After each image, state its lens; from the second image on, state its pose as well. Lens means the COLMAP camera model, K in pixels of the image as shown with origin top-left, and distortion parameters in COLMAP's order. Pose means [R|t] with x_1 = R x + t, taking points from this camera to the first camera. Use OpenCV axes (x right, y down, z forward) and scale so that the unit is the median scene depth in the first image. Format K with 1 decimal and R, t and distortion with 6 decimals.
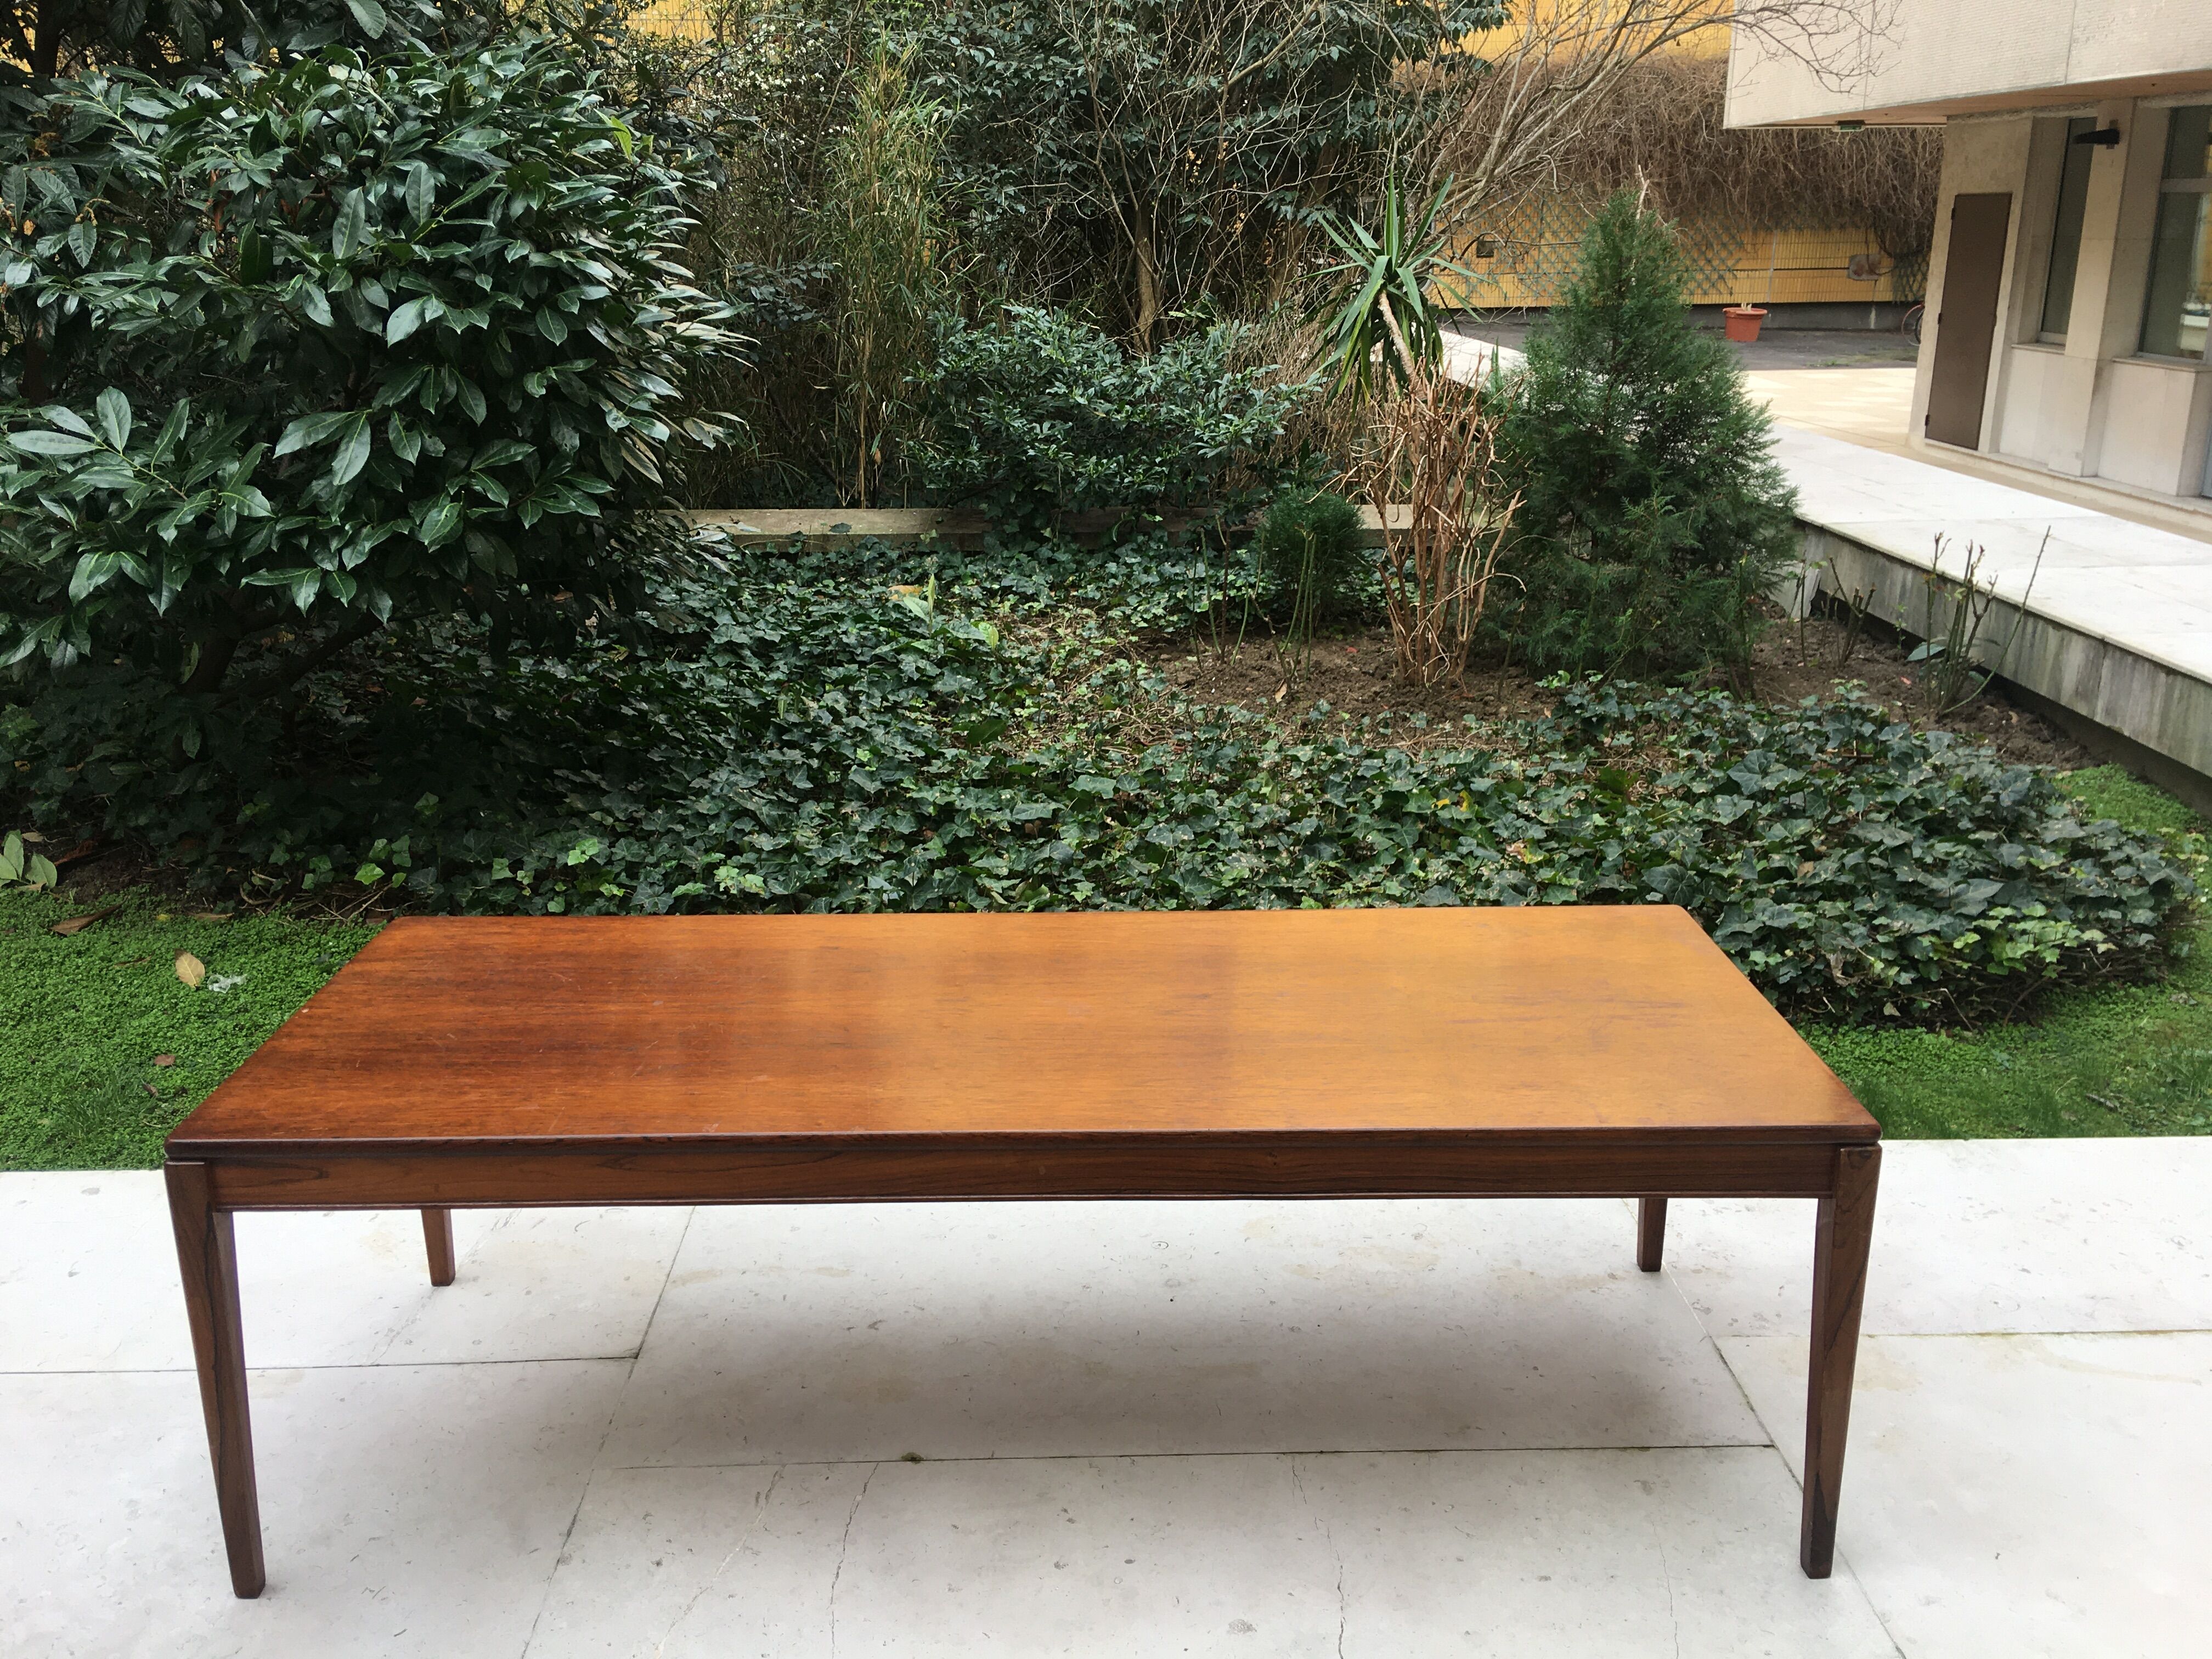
lens RADIAL K [[1900.7, 0, 1109.9], [0, 1900.7, 824.9], [0, 0, 1]] dist [0.027030, -0.054344]
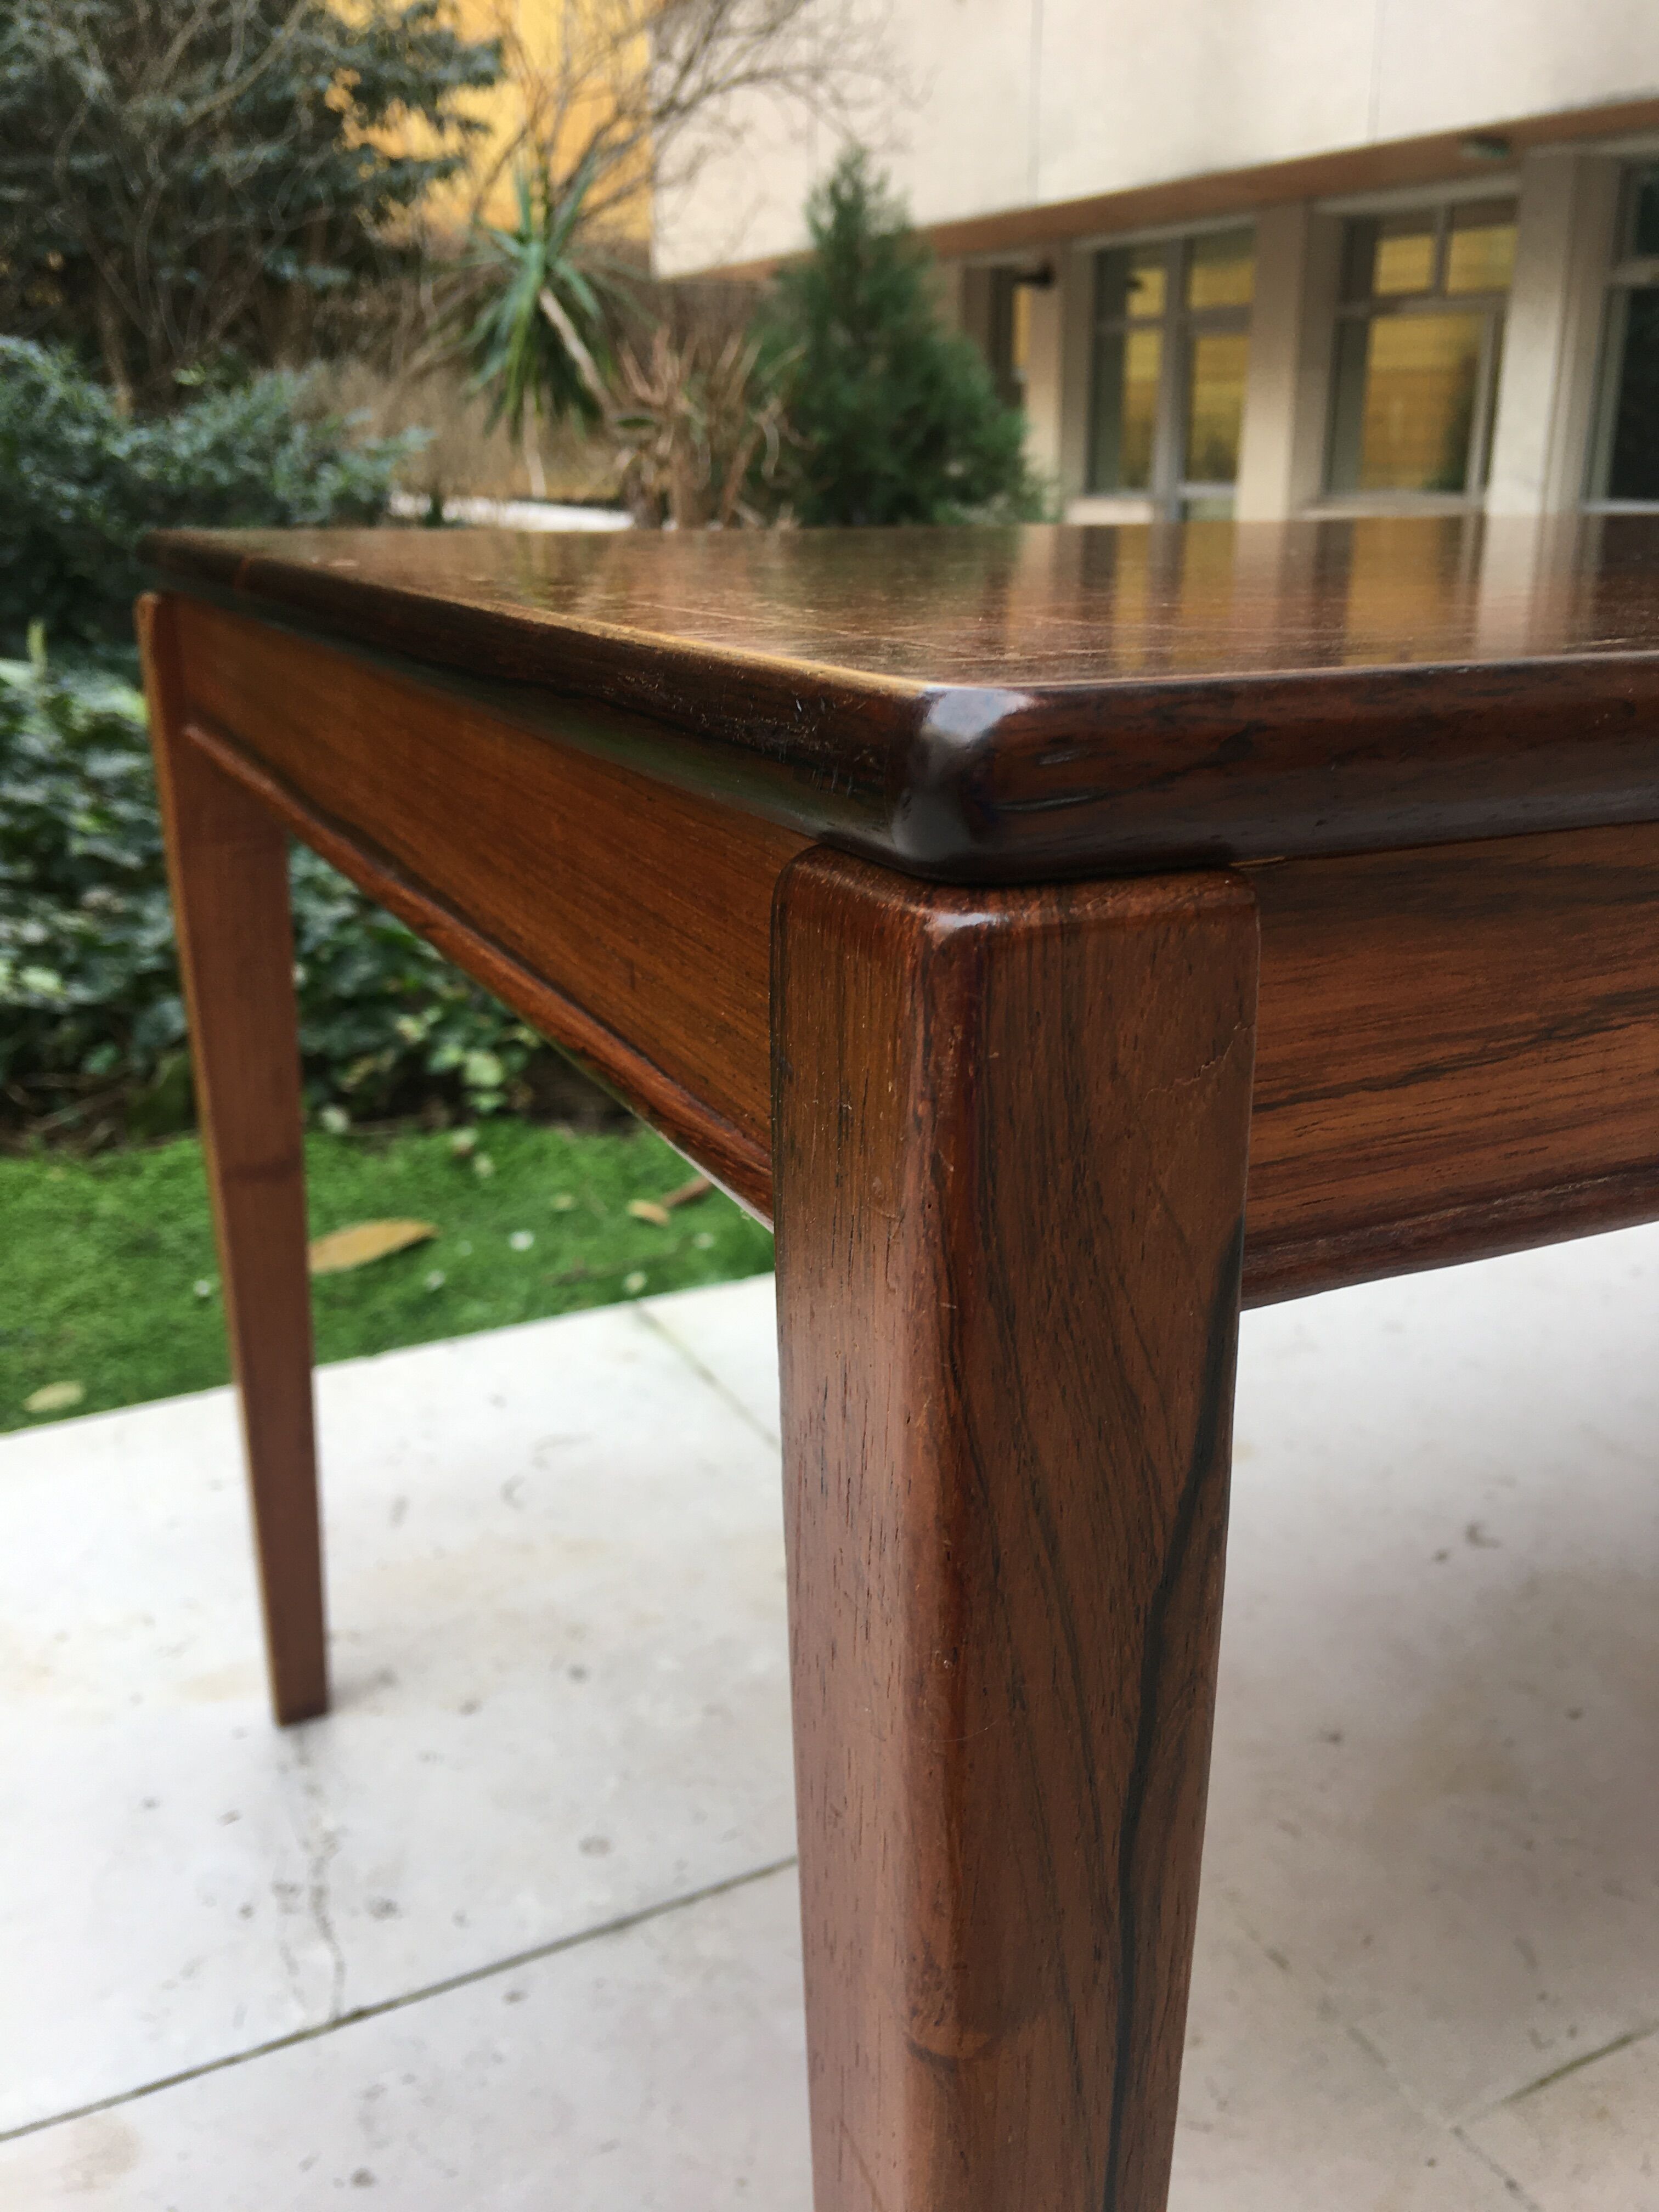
lens RADIAL K [[1900.7, 0, 832.5], [0, 1900.7, 1103.9], [0, 0, 1]] dist [0.027030, -0.054344]
pose [[0.902160, -0.127049, 0.412270, -0.126463], [0.117281, 0.991888, 0.049028, 0.040510], [-0.415154, 0.004121, 0.909742, 0.208521]]
